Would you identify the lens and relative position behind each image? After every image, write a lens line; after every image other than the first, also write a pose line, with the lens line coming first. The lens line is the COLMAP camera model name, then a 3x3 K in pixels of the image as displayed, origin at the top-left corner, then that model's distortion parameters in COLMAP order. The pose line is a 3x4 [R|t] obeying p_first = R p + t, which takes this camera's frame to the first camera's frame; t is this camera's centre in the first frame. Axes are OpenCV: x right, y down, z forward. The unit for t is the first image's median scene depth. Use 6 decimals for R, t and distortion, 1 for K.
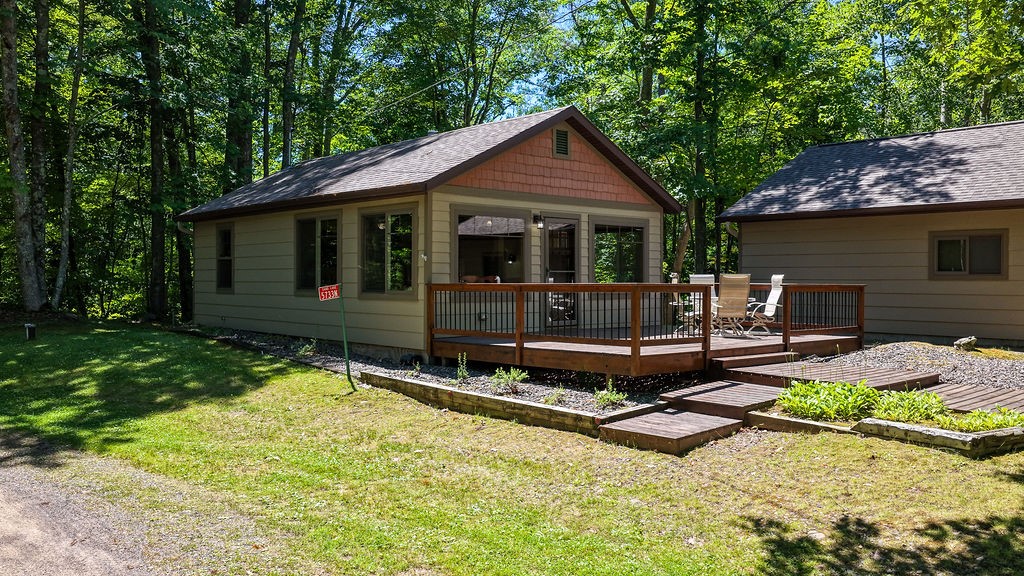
lens RADIAL K [[847.4, 0, 512.0], [0, 847.4, 288.0], [0, 0, 1]] dist [-0.016817, 0.047054]
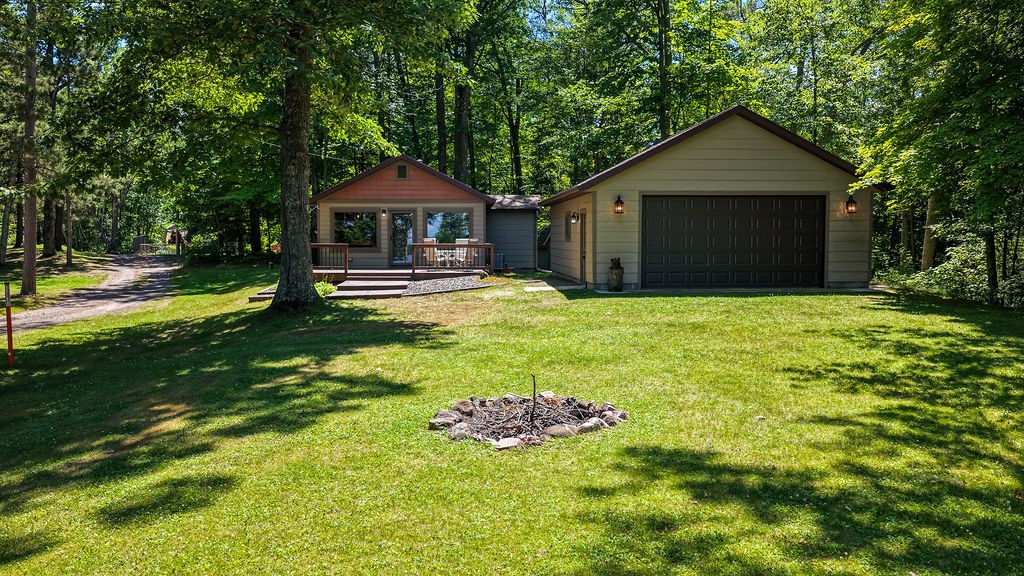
lens RADIAL K [[841.6, 0, 512.0], [0, 841.6, 288.0], [0, 0, 1]] dist [-0.005420, -0.000179]
pose [[0.779471, 0.032158, -0.625612, 1.521586], [-0.001812, 0.998793, 0.049083, 0.001188], [0.626435, -0.037125, 0.778589, -0.378937]]
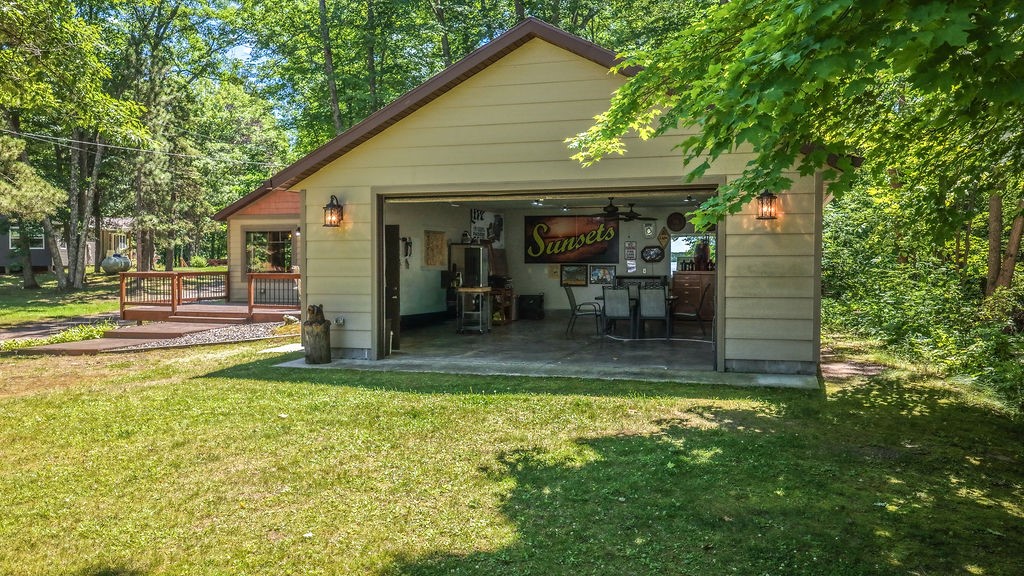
lens RADIAL K [[847.4, 0, 512.0], [0, 847.4, 288.0], [0, 0, 1]] dist [-0.016817, 0.047054]
pose [[0.503771, 0.025381, -0.863464, 1.567421], [-0.003675, 0.999622, 0.027239, -0.018043], [0.863829, -0.010549, 0.503674, 0.546310]]
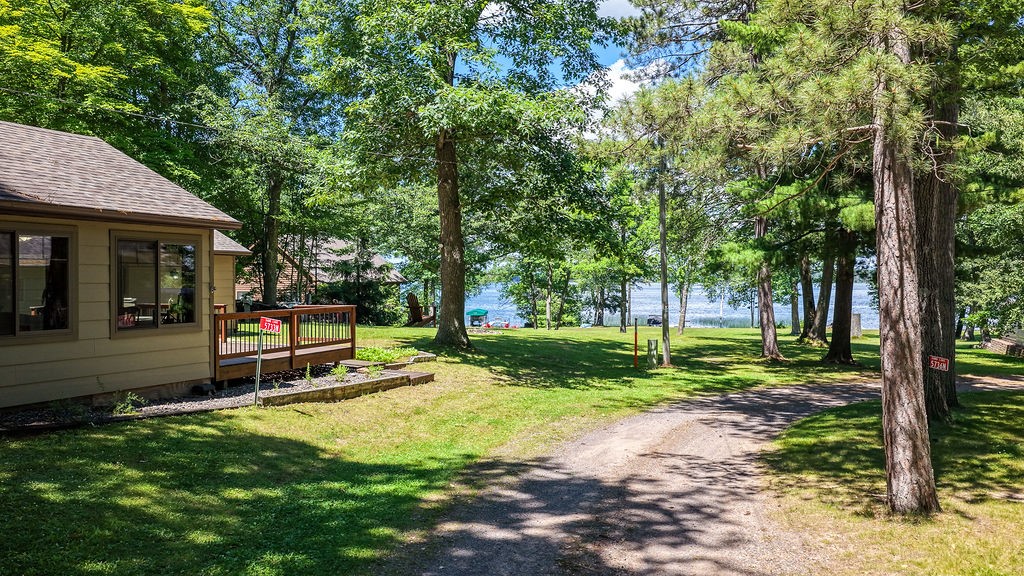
lens RADIAL K [[847.4, 0, 512.0], [0, 847.4, 288.0], [0, 0, 1]] dist [-0.016817, 0.047054]
pose [[-0.406885, -0.013279, 0.913383, -1.093505], [0.007326, 0.999815, 0.017799, -0.049088], [-0.913450, 0.013933, -0.406712, 0.971342]]
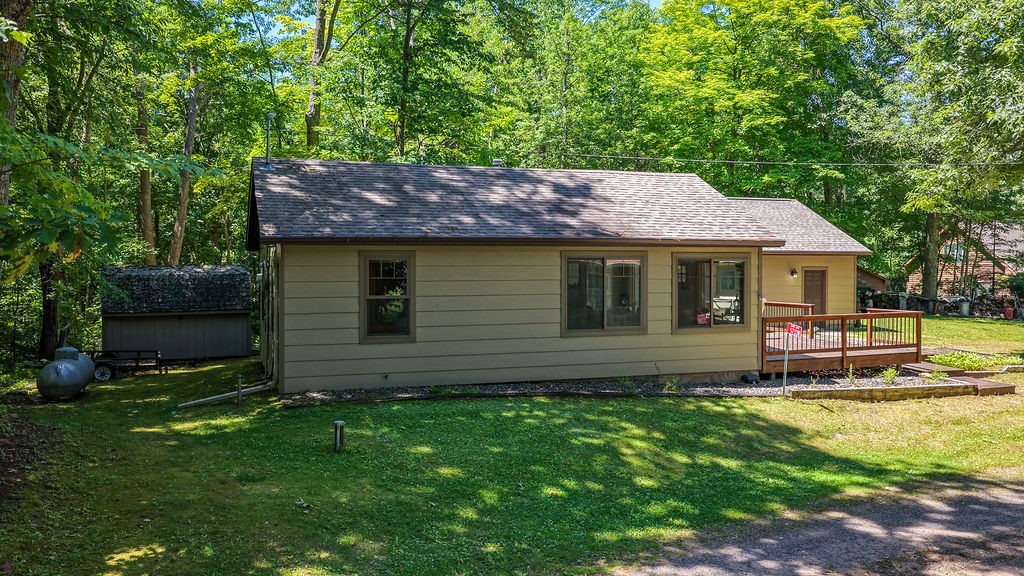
lens RADIAL K [[847.4, 0, 512.0], [0, 847.4, 288.0], [0, 0, 1]] dist [-0.016817, 0.047054]
pose [[0.384706, -0.033955, 0.922415, -1.275790], [0.010725, 0.999420, 0.032317, -0.085759], [-0.922977, -0.002539, 0.384847, 0.761824]]
